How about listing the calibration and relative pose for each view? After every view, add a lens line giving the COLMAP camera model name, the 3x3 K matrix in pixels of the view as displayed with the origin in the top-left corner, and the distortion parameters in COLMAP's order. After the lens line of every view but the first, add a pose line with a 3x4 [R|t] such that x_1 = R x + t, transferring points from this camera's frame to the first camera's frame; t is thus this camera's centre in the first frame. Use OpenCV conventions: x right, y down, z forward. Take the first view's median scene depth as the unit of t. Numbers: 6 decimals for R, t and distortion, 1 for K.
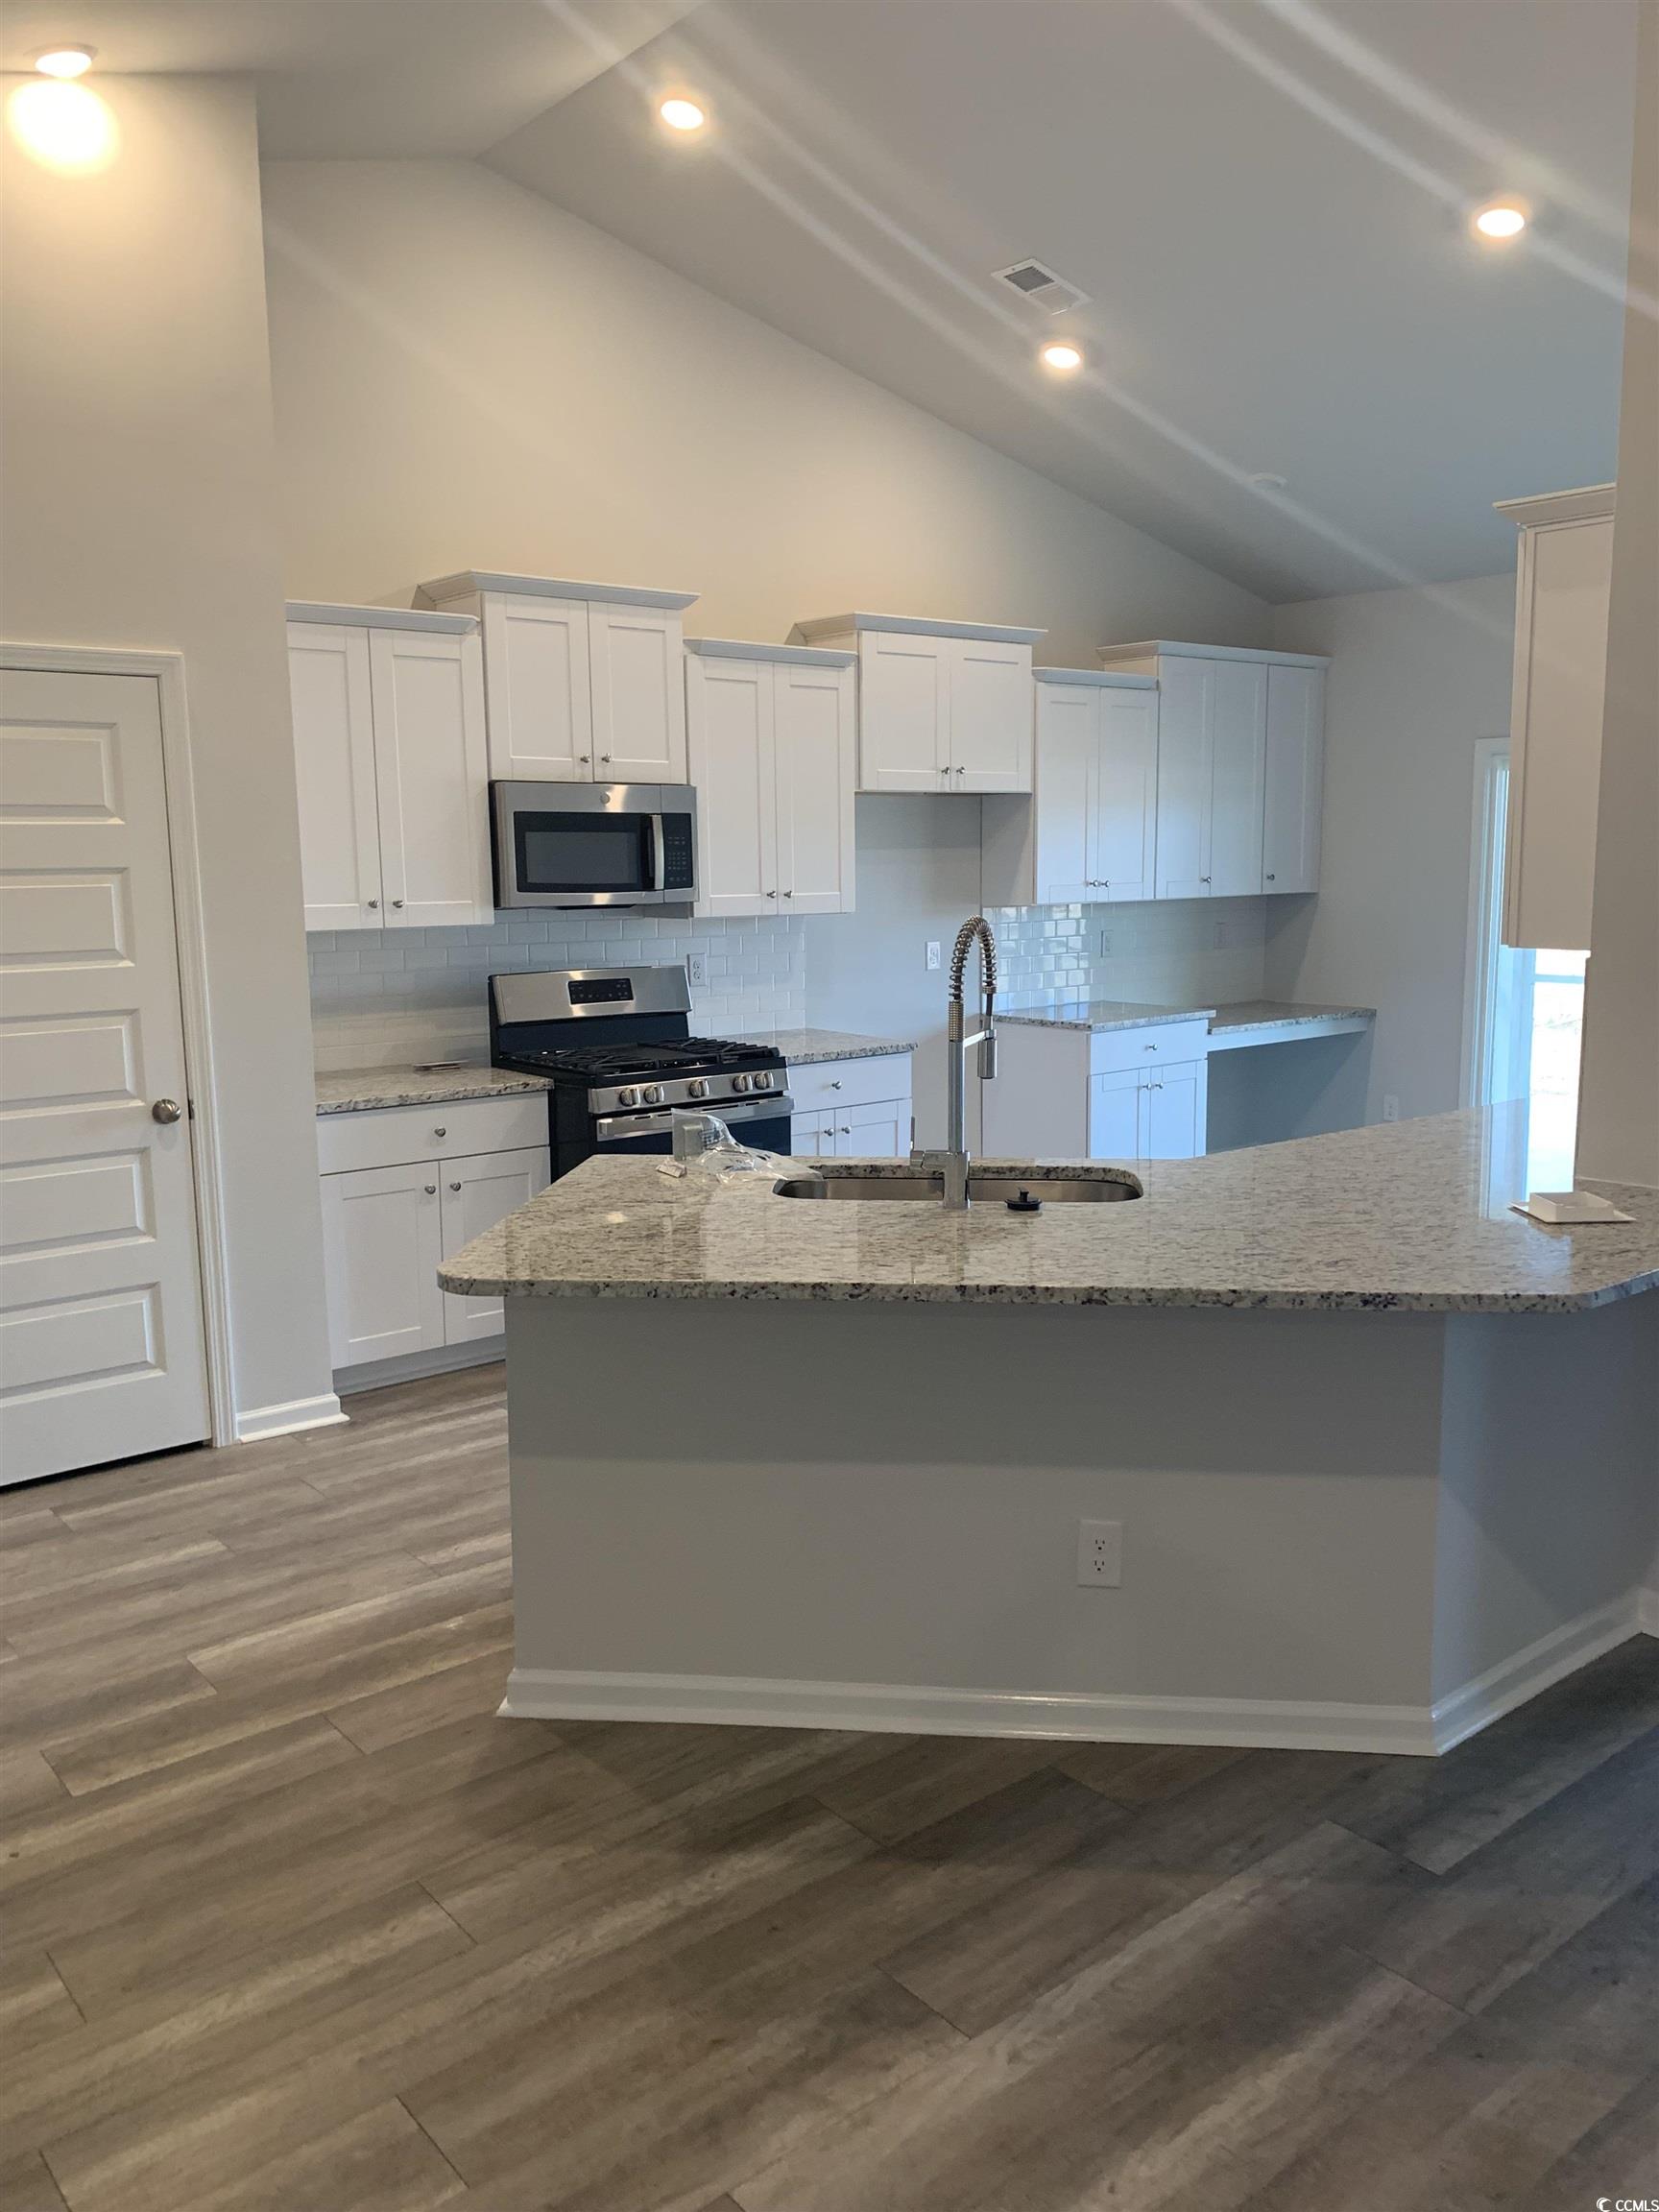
lens RADIAL K [[1660.0, 0, 829.5], [0, 1660.0, 1106.0], [0, 0, 1]] dist [0.025505, -0.000748]
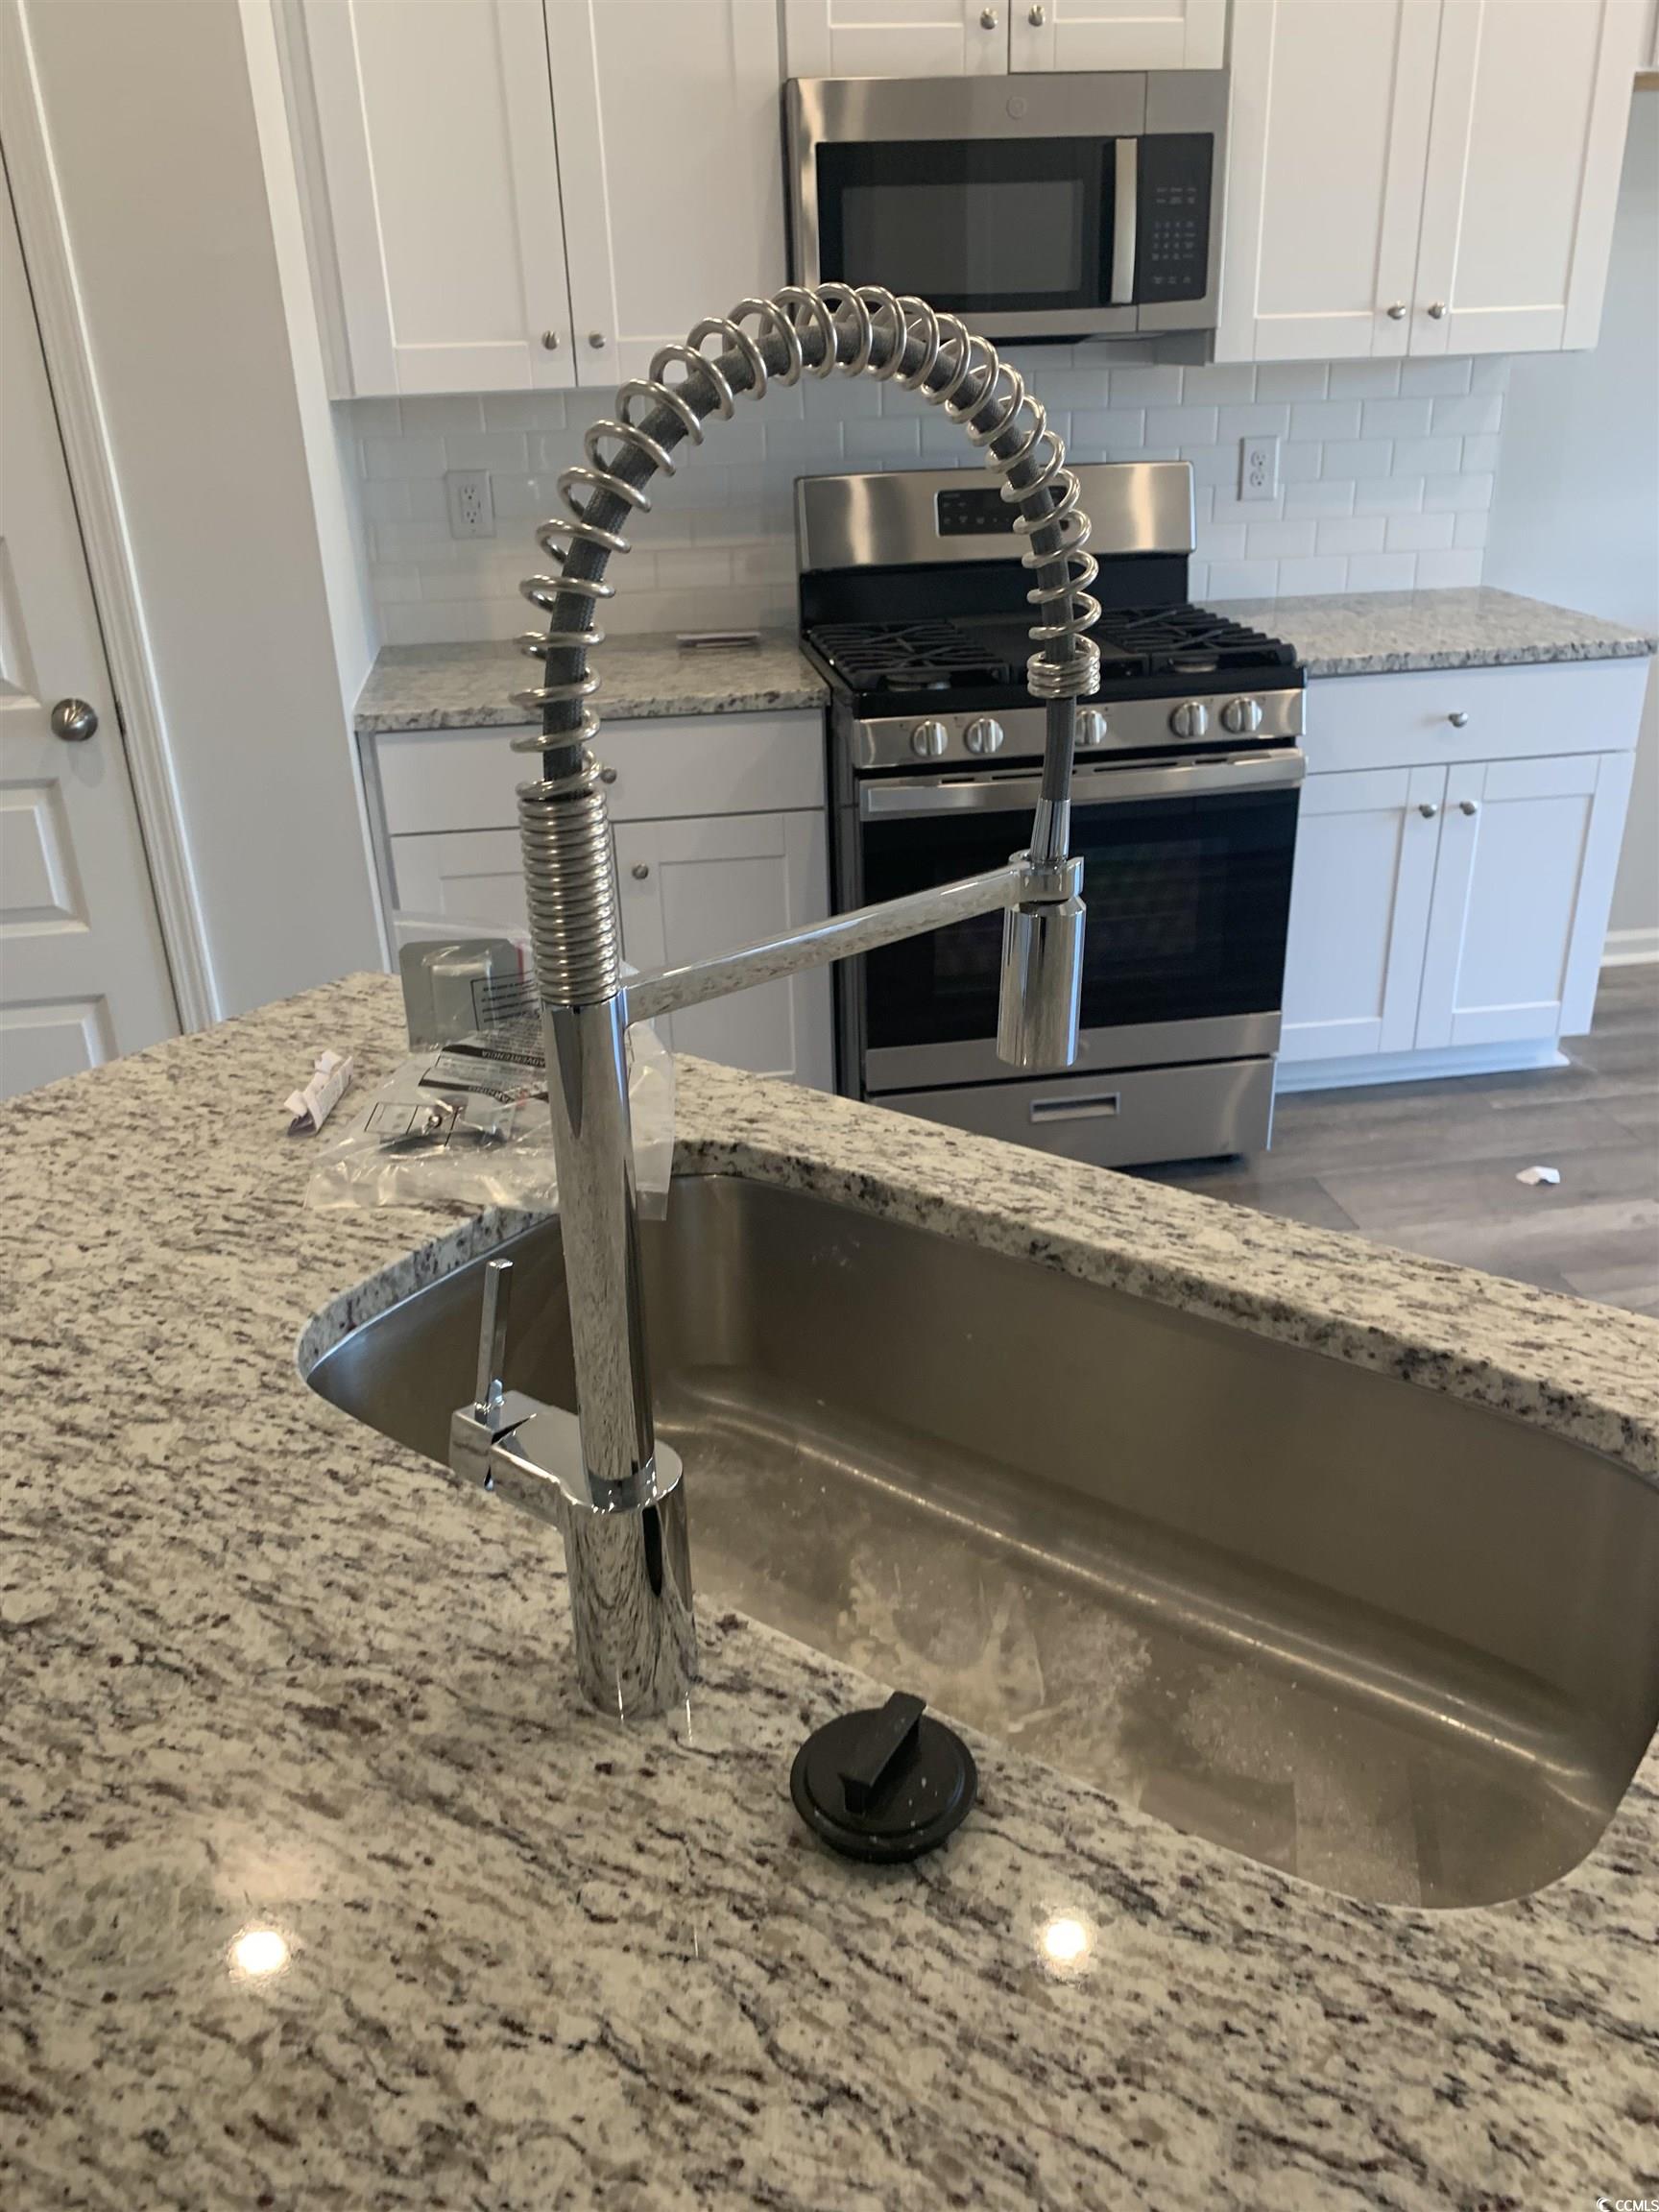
lens RADIAL K [[1790.2, 0, 829.5], [0, 1790.2, 1106.0], [0, 0, 1]] dist [0.024078, 0.003305]
pose [[0.866200, 0.188332, -0.462849, 0.125832], [-0.053805, 0.956024, 0.288309, -0.051825], [0.496793, -0.224830, 0.838241, 0.454660]]
